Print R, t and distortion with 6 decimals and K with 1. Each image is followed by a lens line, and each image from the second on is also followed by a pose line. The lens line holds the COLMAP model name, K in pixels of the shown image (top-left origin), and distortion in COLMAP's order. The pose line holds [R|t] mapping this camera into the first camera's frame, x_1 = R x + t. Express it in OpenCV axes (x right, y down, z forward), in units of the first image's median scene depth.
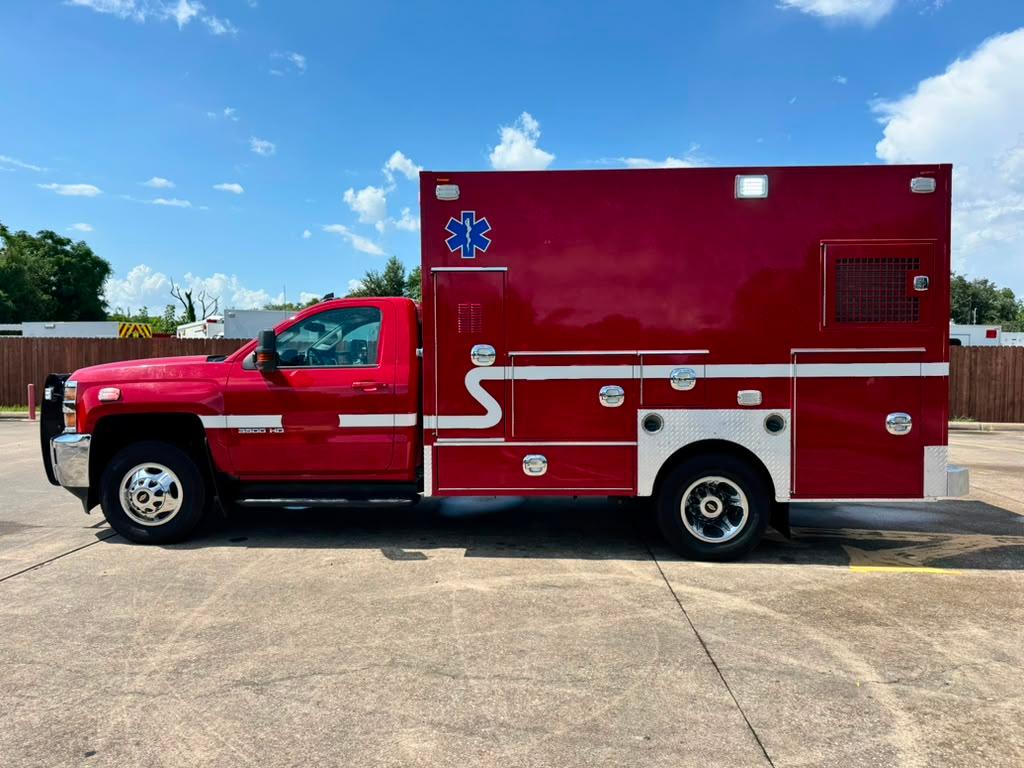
lens RADIAL K [[707.7, 0, 512.1], [0, 707.7, 390.6], [0, 0, 1]] dist [0.059749, -0.069963]
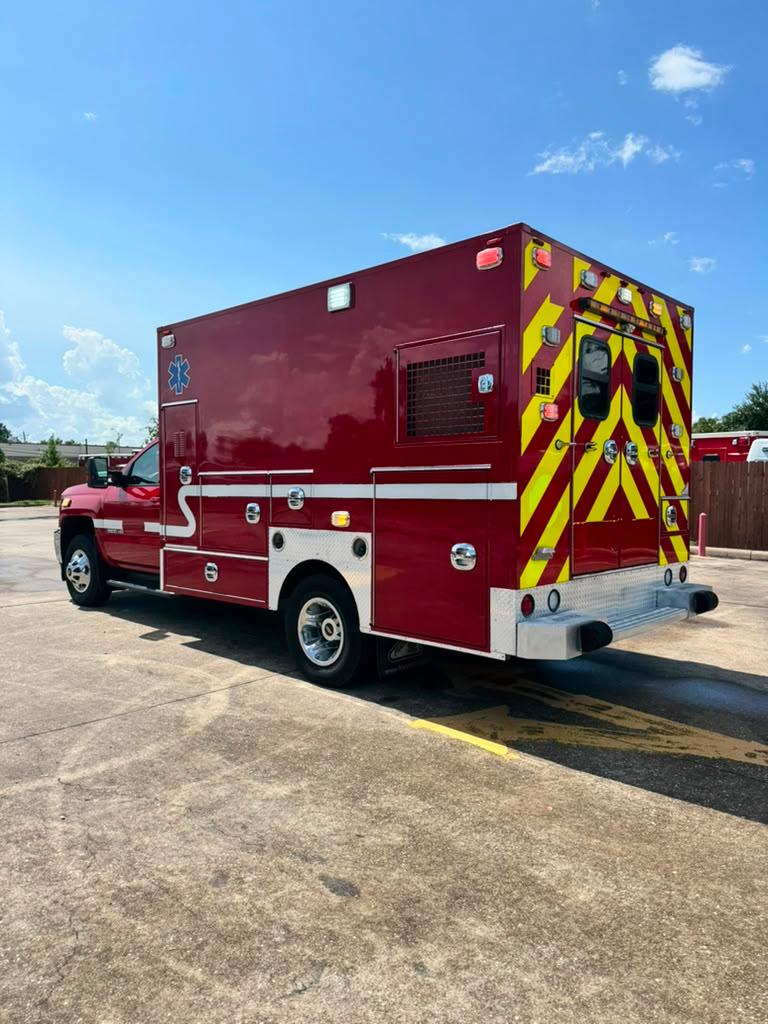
lens RADIAL K [[716.2, 0, 415.4], [0, 716.2, 512.0], [0, 0, 1]] dist [0.079168, -0.135969]
pose [[0.753654, 0.028880, -0.656636, 1.038774], [-0.031088, 0.999482, 0.008278, -0.010384], [0.656535, 0.014175, 0.754162, 0.343512]]
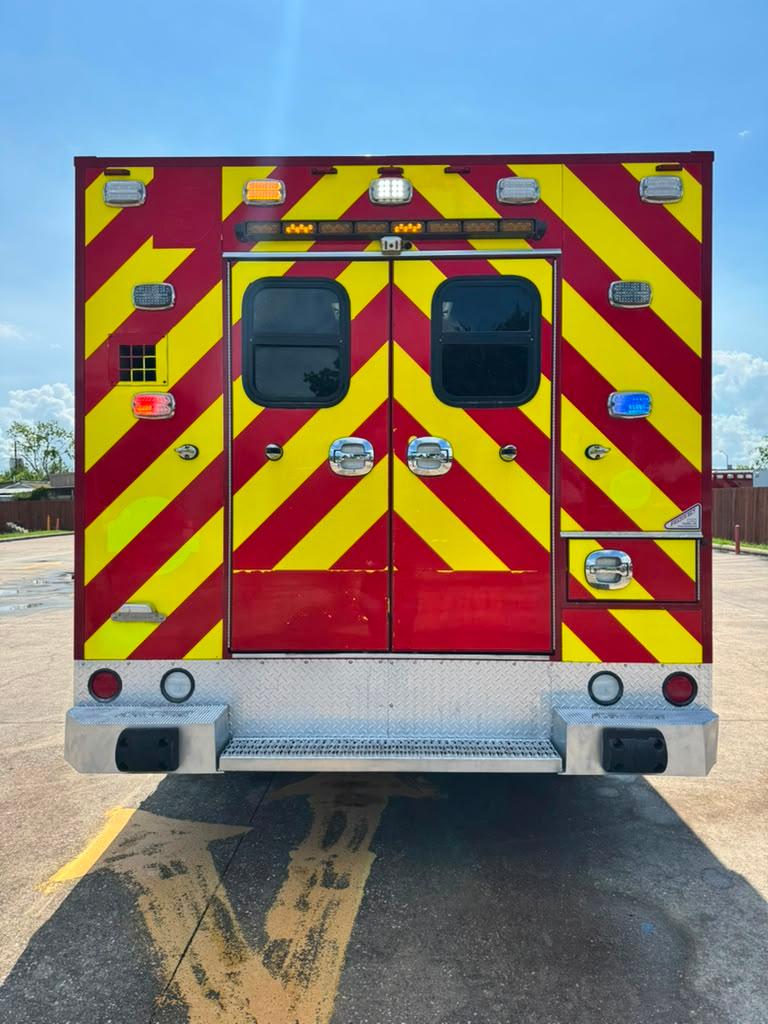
lens RADIAL K [[753.0, 0, 420.9], [0, 753.0, 505.2], [0, 0, 1]] dist [0.004018, 0.002175]
pose [[0.012537, -0.005335, -0.999907, 1.202730], [-0.036649, 0.999311, -0.005791, -0.048793], [0.999250, 0.036718, 0.012333, 1.264233]]
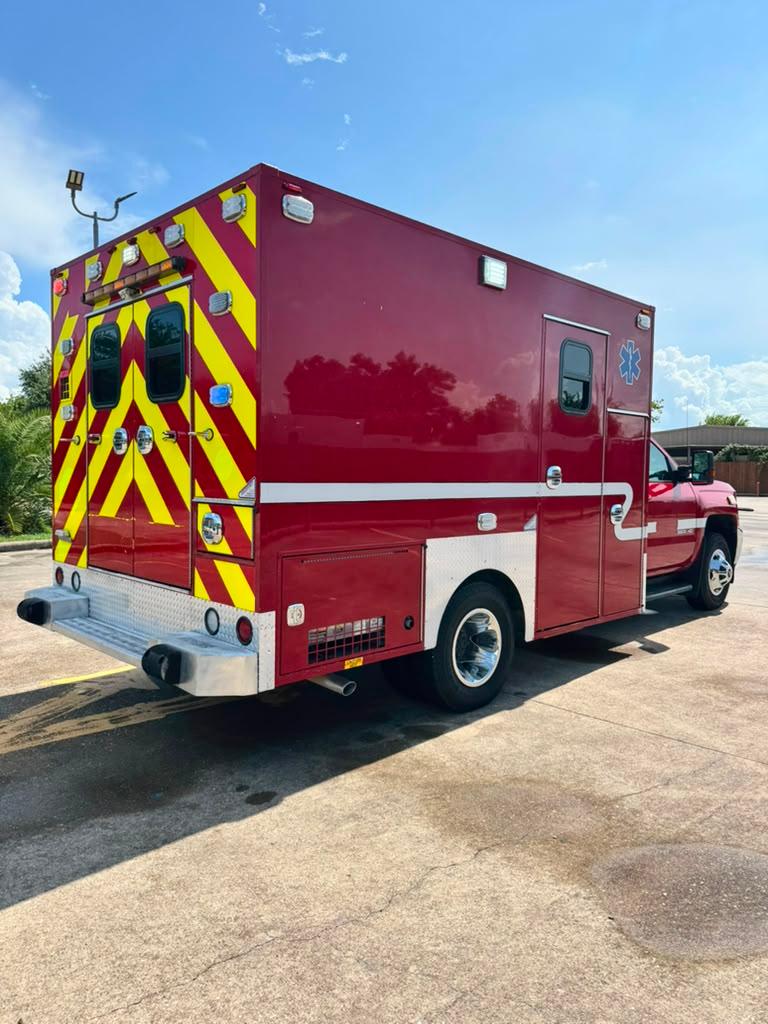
lens RADIAL K [[768.3, 0, 404.0], [0, 768.3, 514.0], [0, 0, 1]] dist [0.003096, -0.006537]
pose [[-0.708756, 0.025270, -0.705001, 1.011595], [-0.043616, 0.995877, 0.079545, -0.089742], [0.704104, 0.087127, -0.704731, 2.083142]]
